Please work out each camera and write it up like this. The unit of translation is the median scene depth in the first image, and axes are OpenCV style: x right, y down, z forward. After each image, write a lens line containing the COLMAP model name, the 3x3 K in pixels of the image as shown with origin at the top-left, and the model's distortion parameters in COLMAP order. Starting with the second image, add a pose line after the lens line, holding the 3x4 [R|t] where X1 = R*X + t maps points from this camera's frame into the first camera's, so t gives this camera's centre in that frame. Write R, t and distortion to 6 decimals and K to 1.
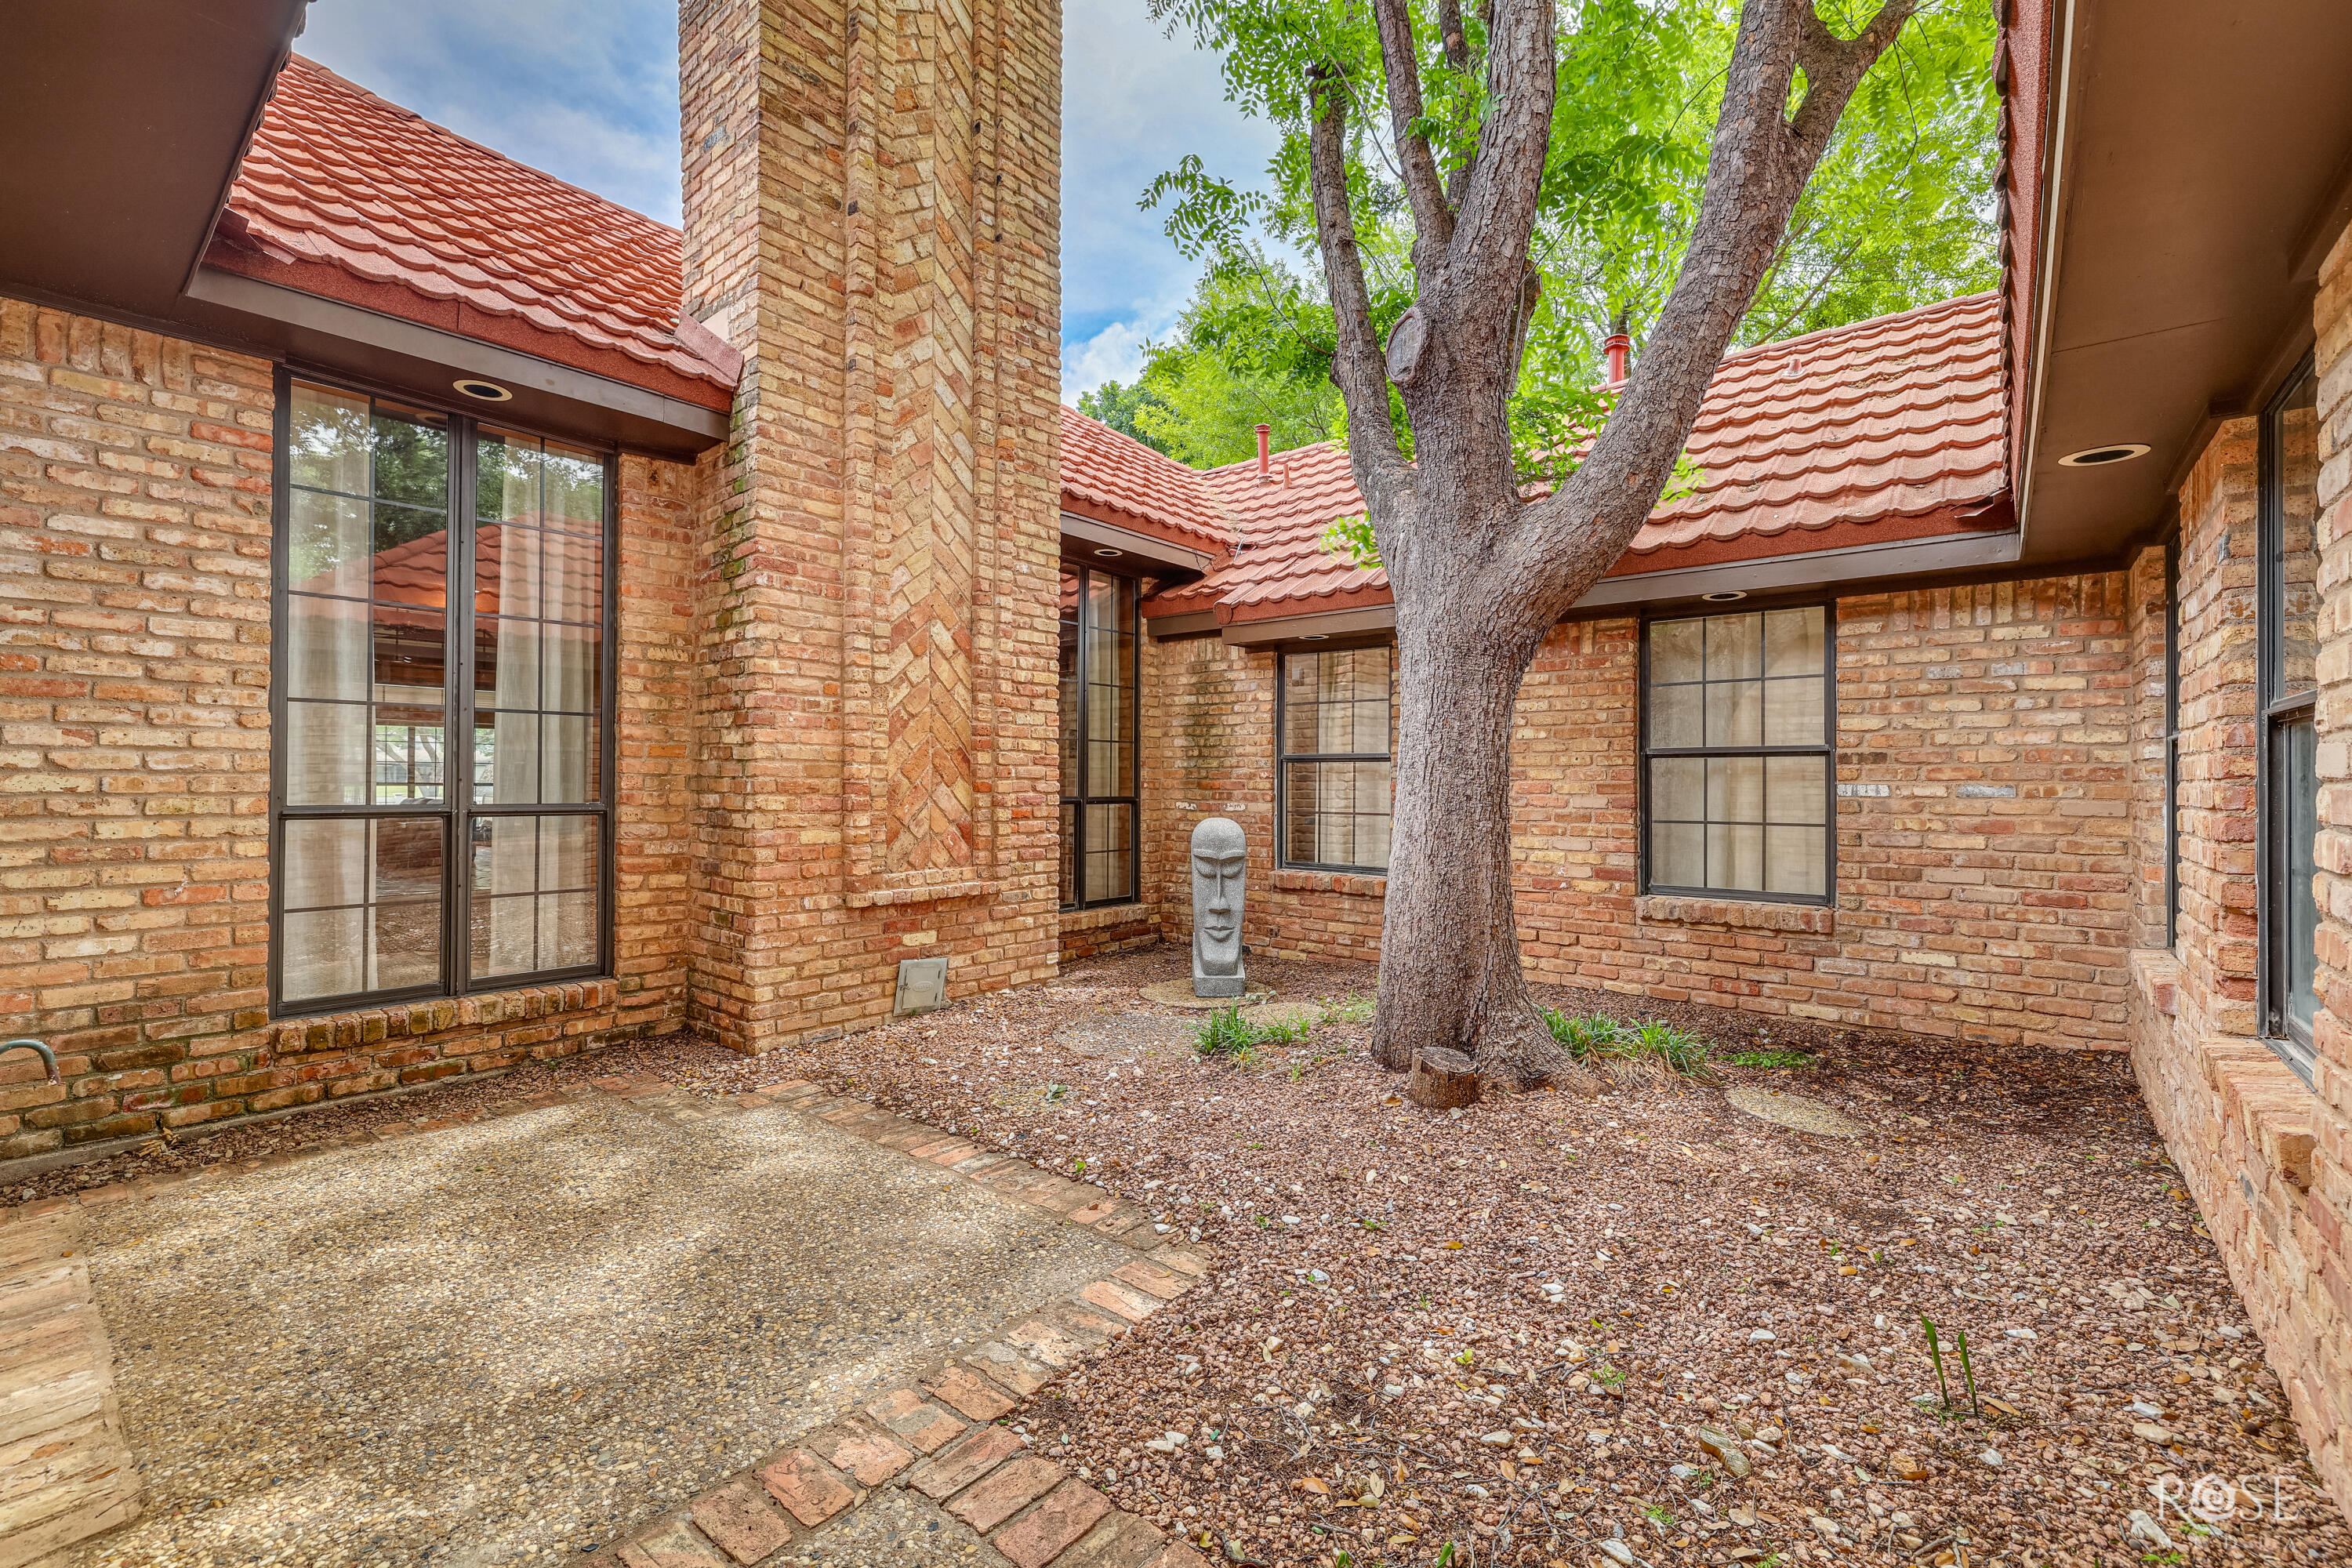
lens RADIAL K [[1039.3, 0, 1176.0], [0, 1039.3, 784.0], [0, 0, 1]] dist [-0.000712, -0.000660]
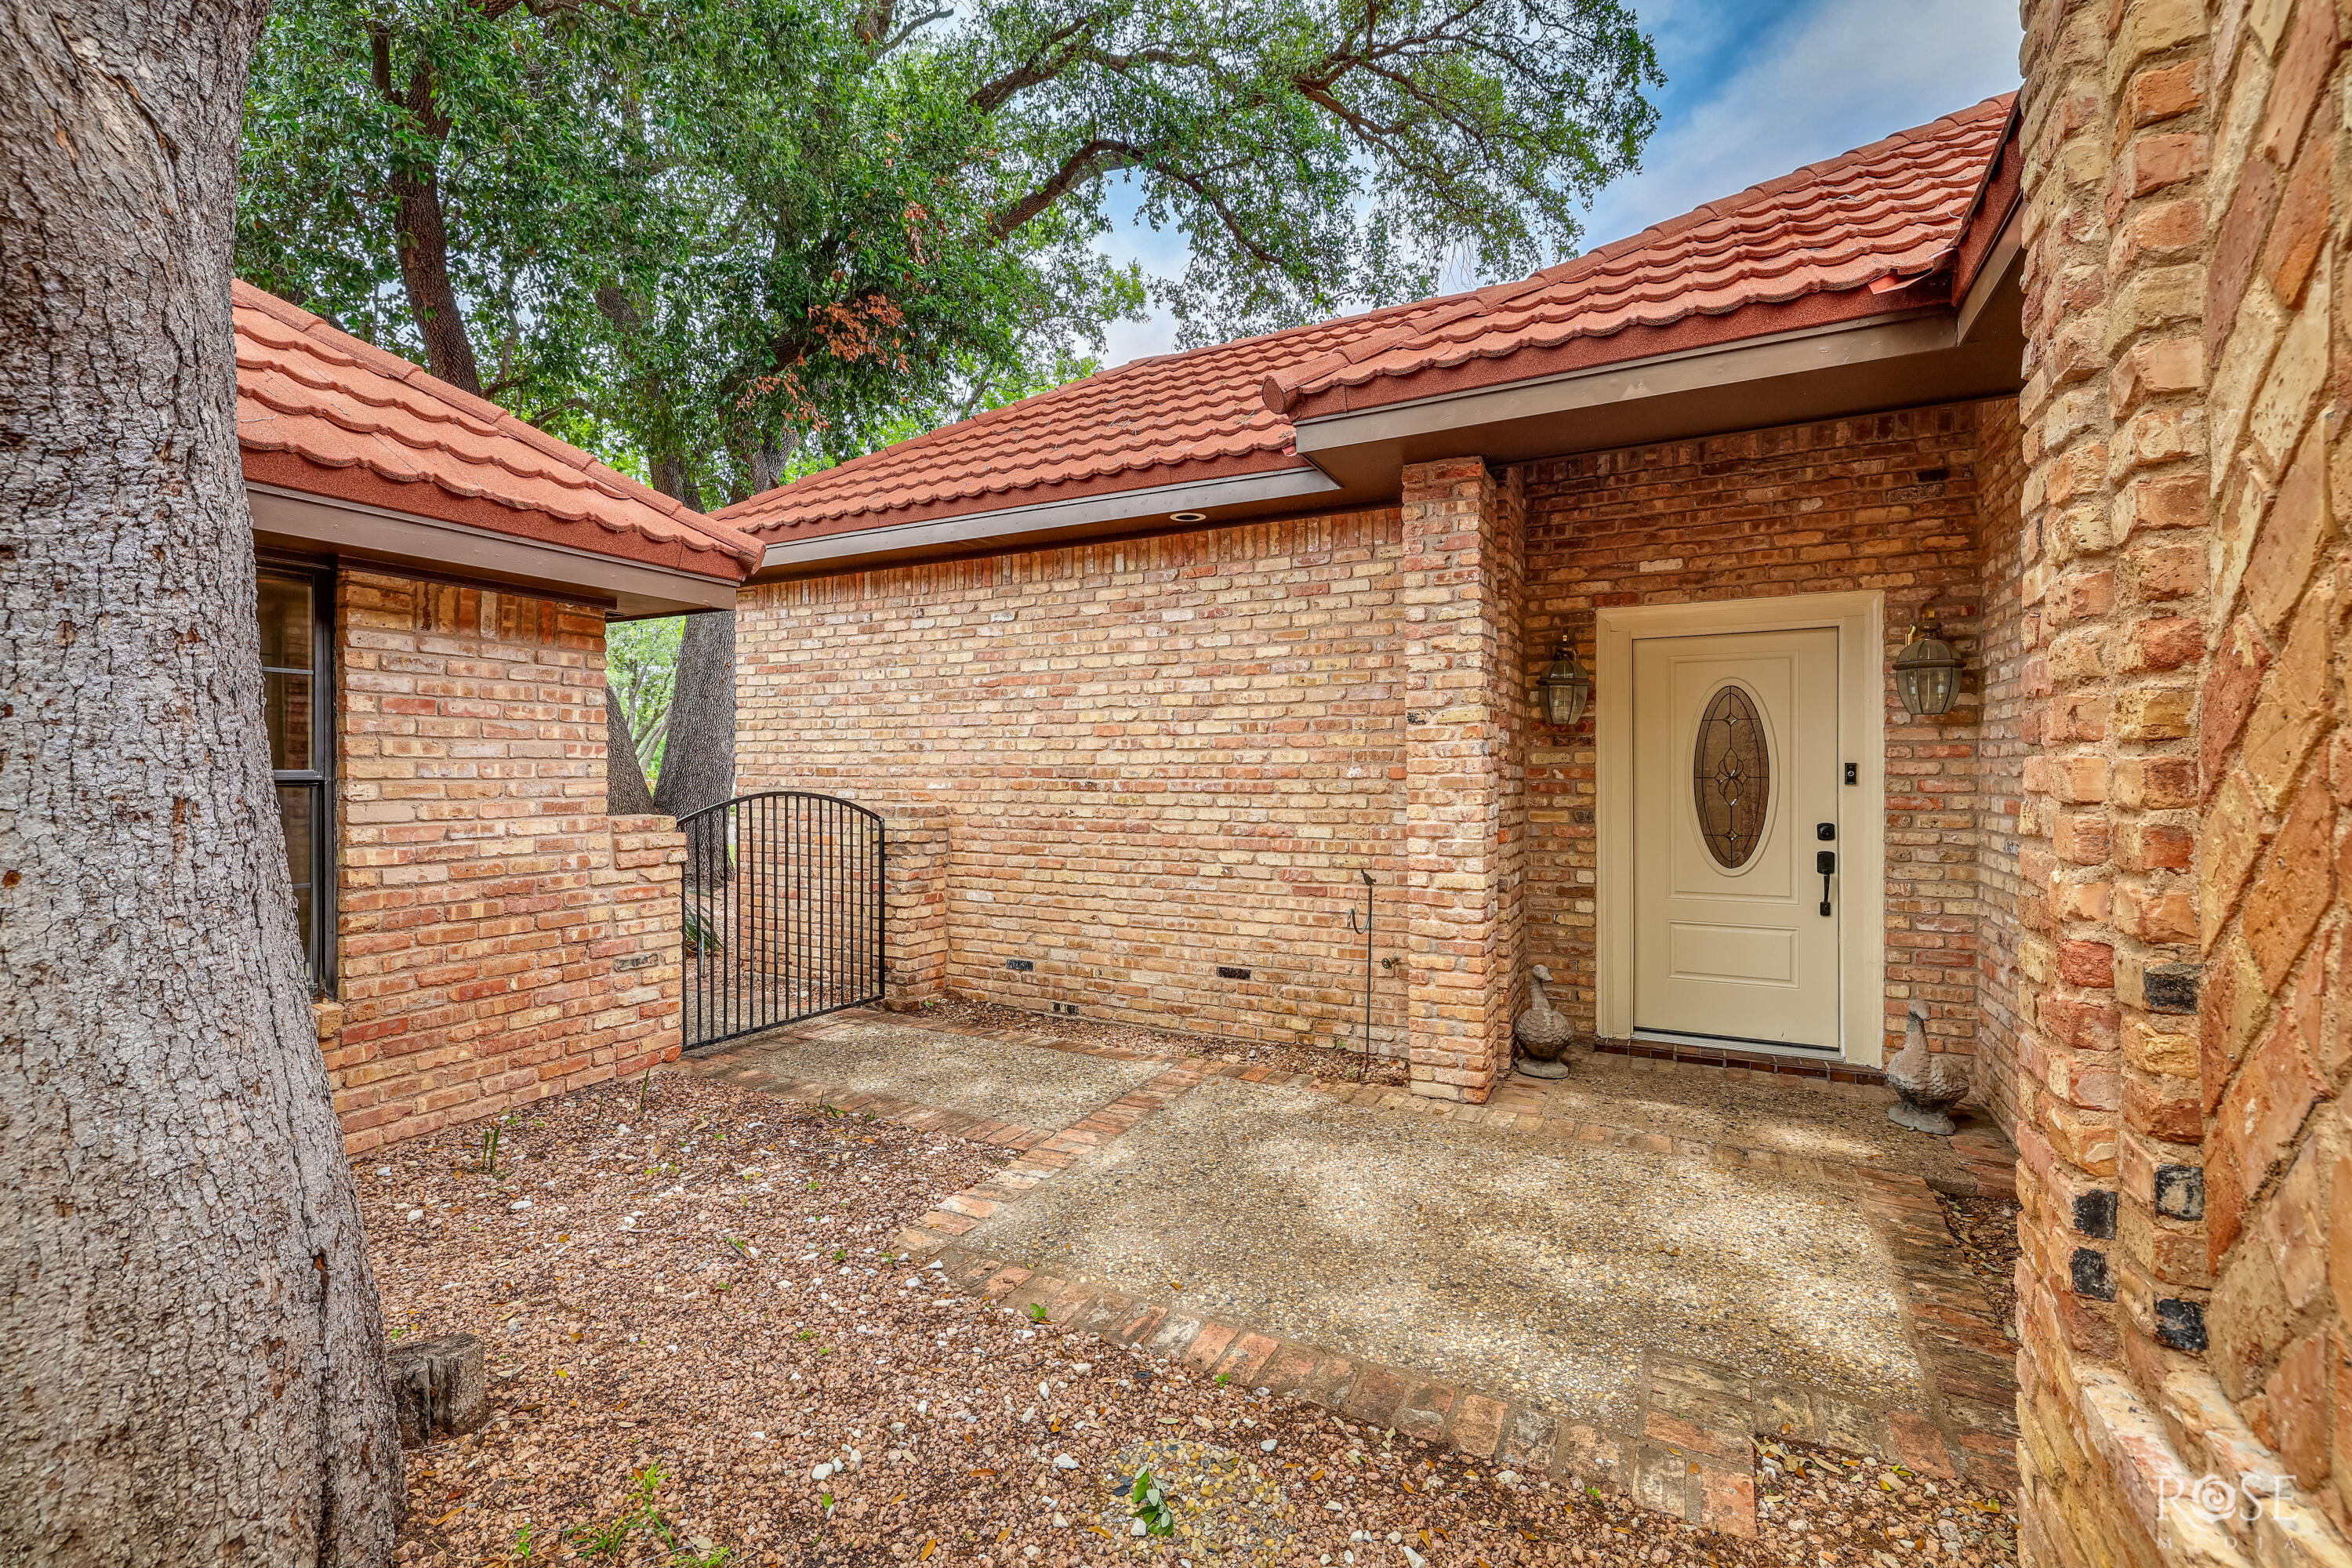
lens RADIAL K [[1039.3, 0, 1176.0], [0, 1039.3, 784.0], [0, 0, 1]] dist [-0.000712, -0.000660]
pose [[-0.979409, -0.000926, -0.201885, -0.039965], [-0.003501, 0.999917, 0.012394, -0.074296], [0.201856, 0.012846, -0.979331, 2.146230]]
